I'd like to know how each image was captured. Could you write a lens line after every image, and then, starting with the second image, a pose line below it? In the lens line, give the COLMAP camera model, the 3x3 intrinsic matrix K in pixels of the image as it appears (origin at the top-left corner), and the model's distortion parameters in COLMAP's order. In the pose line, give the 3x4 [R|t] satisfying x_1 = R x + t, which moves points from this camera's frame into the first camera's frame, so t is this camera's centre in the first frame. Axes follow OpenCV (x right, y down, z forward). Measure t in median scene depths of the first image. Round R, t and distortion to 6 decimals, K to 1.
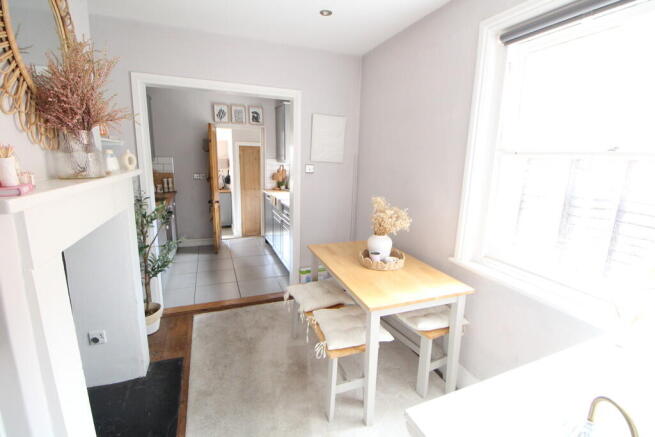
lens RADIAL K [[305.5, 0, 328.2], [0, 305.5, 215.1], [0, 0, 1]] dist [-0.006308, -0.000505]
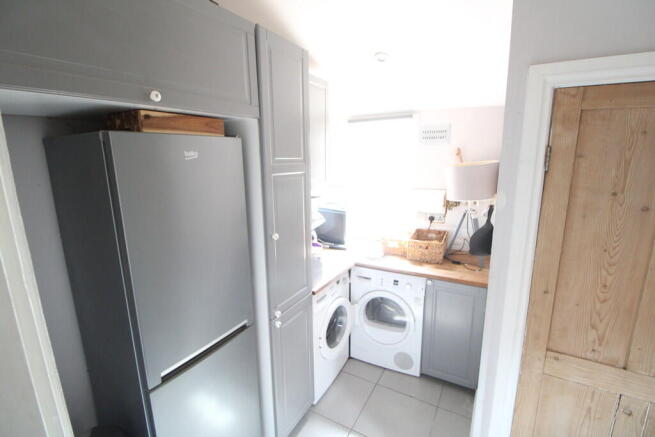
lens RADIAL K [[305.5, 0, 327.7], [0, 305.5, 216.8], [0, 0, 1]] dist [-0.006308, -0.000505]
pose [[0.624389, 0.128706, -0.770437, -0.290427], [-0.115728, 0.990689, 0.071710, -0.197219], [0.772493, 0.044386, 0.633470, 1.002809]]
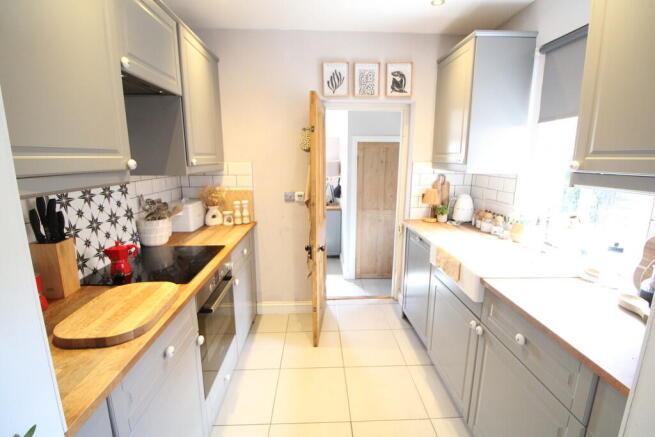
lens RADIAL K [[305.5, 0, 328.7], [0, 305.5, 221.4], [0, 0, 1]] dist [-0.006308, -0.000505]
pose [[0.945092, 0.048335, -0.323209, -0.163777], [-0.043088, 0.998798, 0.023374, -0.088441], [0.323950, -0.008164, 0.946039, 0.450322]]
